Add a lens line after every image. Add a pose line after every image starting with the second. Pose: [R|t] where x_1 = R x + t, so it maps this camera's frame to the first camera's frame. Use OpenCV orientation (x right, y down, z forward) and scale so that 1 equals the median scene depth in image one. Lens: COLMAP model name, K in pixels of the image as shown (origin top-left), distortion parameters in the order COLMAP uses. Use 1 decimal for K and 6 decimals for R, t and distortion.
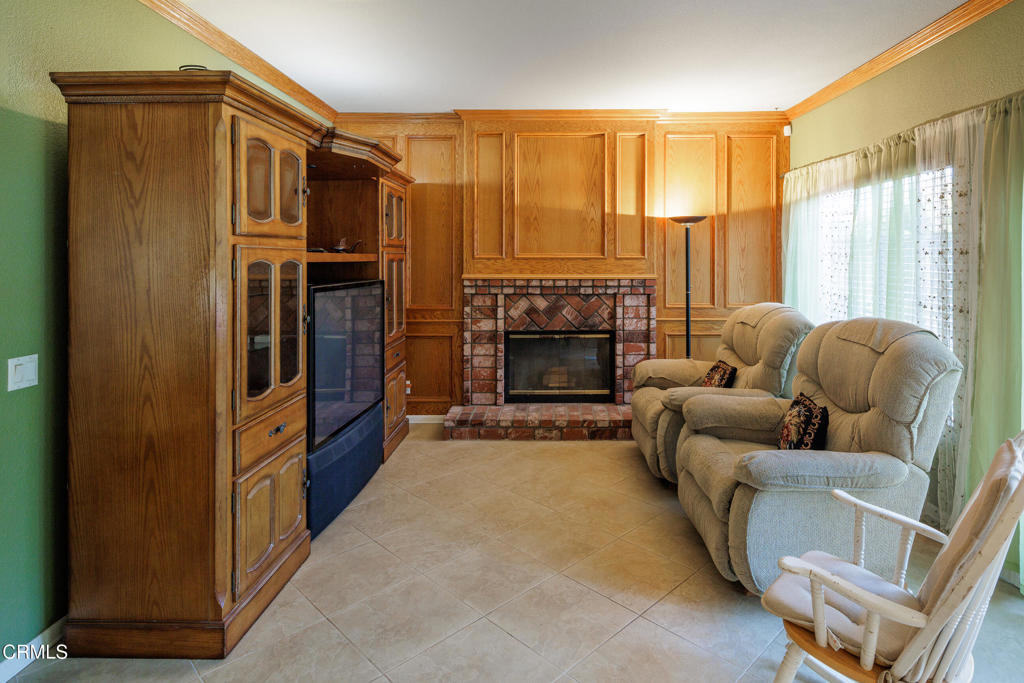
lens RADIAL K [[554.2, 0, 512.3], [0, 554.2, 257.3], [0, 0, 1]] dist [-0.000701, -0.001048]
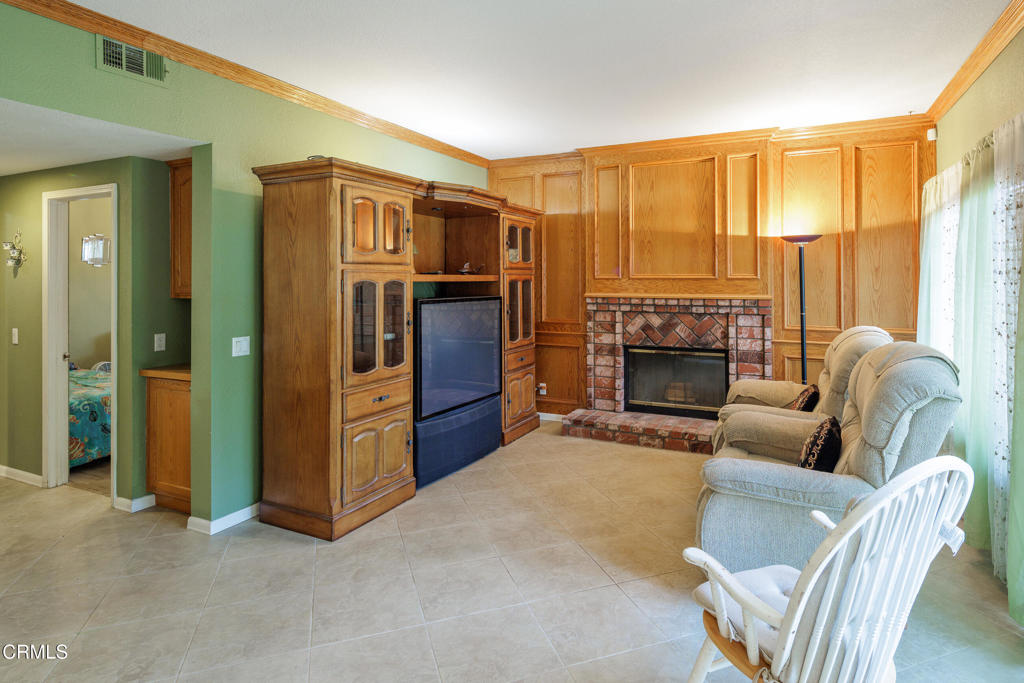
lens RADIAL K [[538.8, 0, 513.9], [0, 538.8, 273.7], [0, 0, 1]] dist [0.002256, 0.000470]
pose [[0.906302, -0.004195, -0.422610, 0.292312], [0.001141, 0.999971, -0.007480, -0.000375], [0.422629, 0.006297, 0.906281, -0.072387]]
